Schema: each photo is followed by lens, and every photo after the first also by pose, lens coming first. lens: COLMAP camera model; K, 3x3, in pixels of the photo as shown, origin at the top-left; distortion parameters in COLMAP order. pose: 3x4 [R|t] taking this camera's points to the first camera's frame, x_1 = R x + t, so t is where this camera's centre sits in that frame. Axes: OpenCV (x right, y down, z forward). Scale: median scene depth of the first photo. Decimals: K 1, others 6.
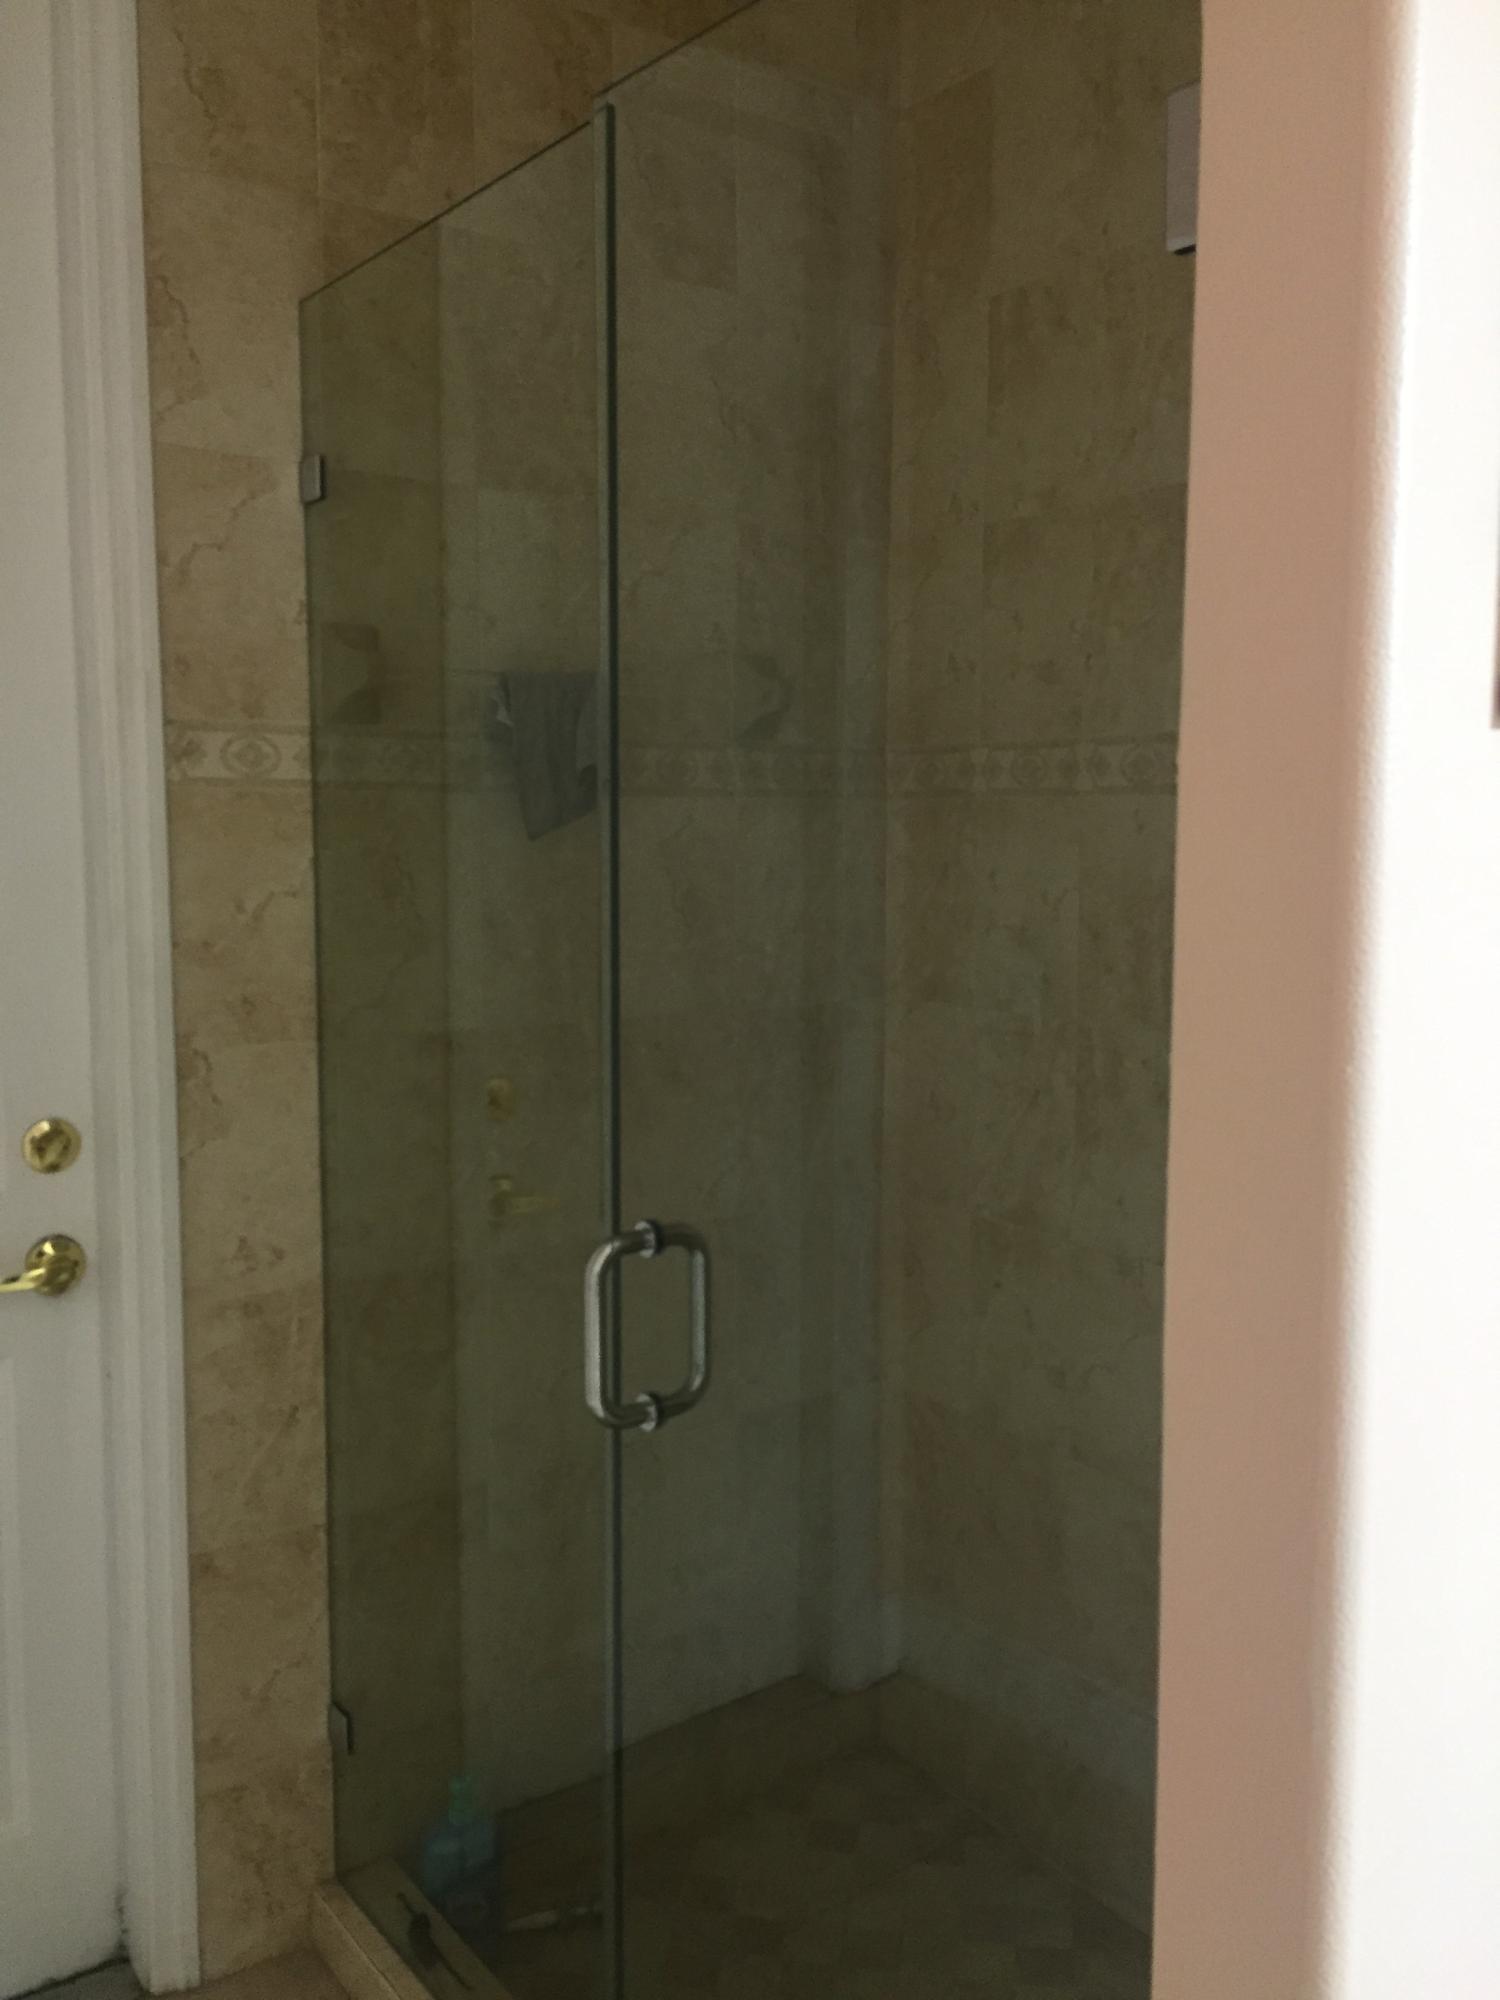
lens RADIAL K [[1712.3, 0, 760.0], [0, 1712.3, 1005.5], [0, 0, 1]] dist [0.072093, -0.099709]
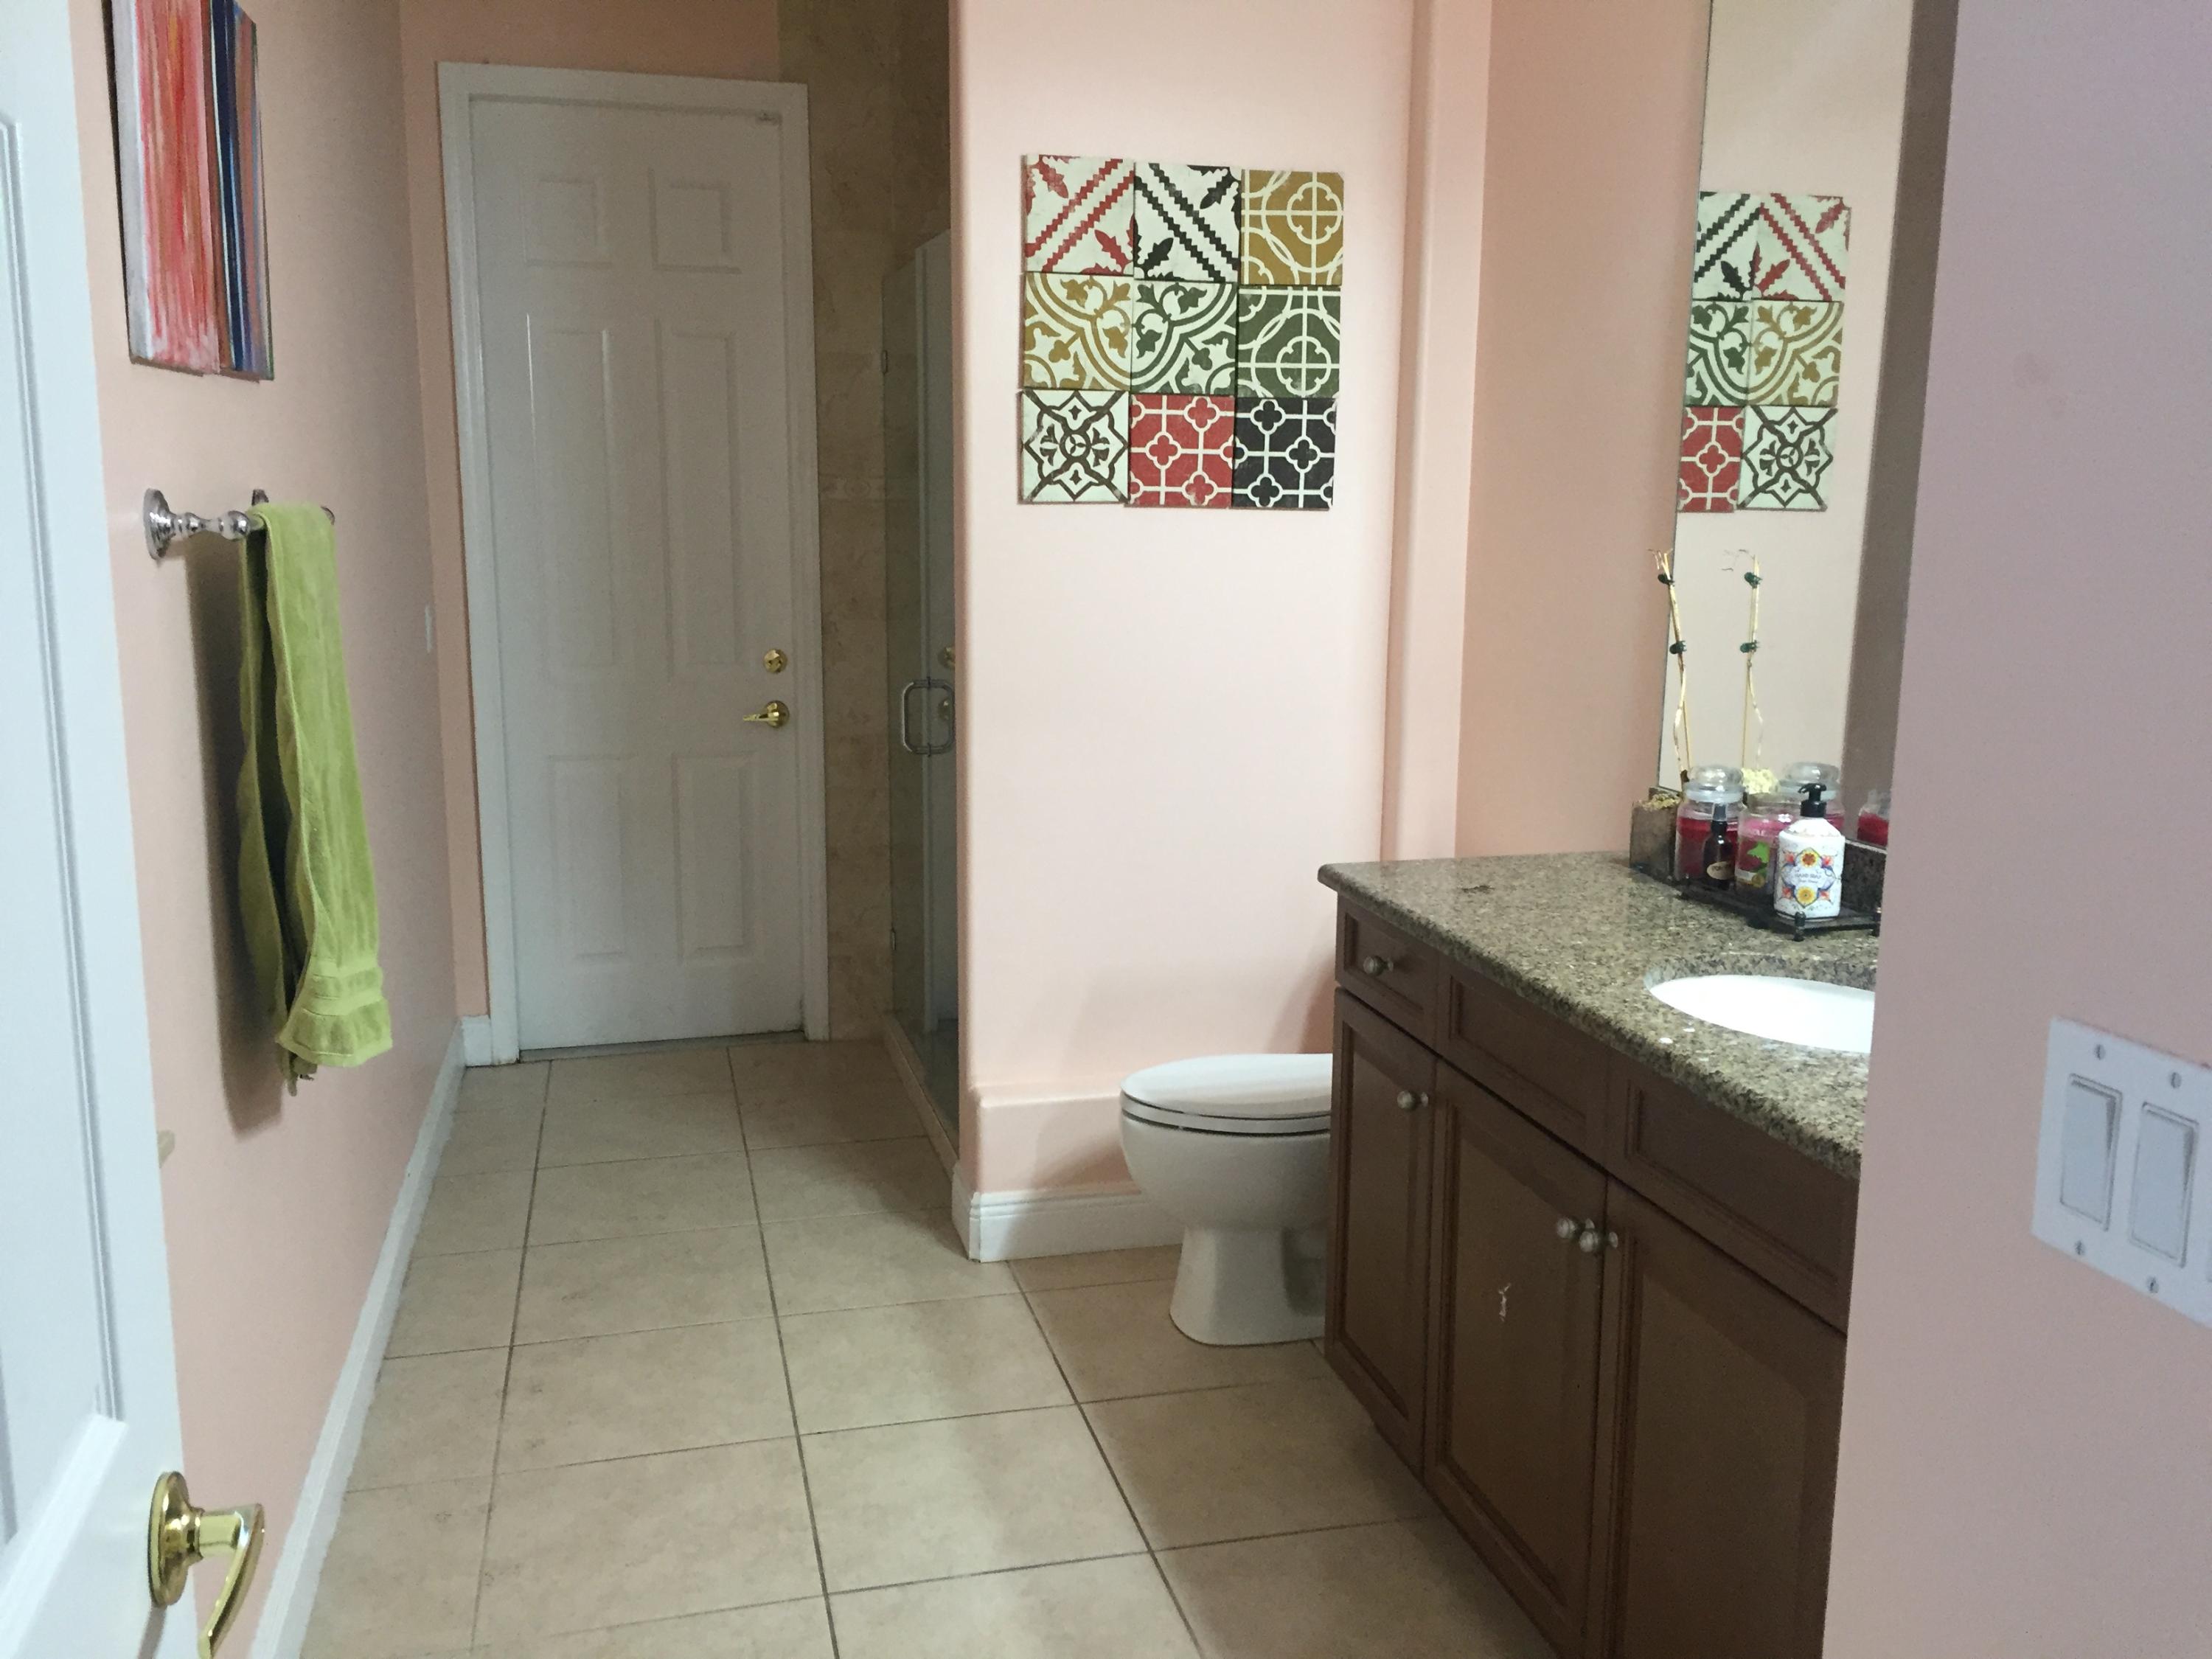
lens RADIAL K [[1893.8, 0, 1106.7], [0, 1893.8, 848.6], [0, 0, 1]] dist [0.072093, -0.099709]
pose [[0.929285, 0.072995, -0.362078, 0.912837], [-0.042812, 0.994957, 0.090705, 0.079487], [0.366873, -0.068790, 0.927724, -1.171607]]
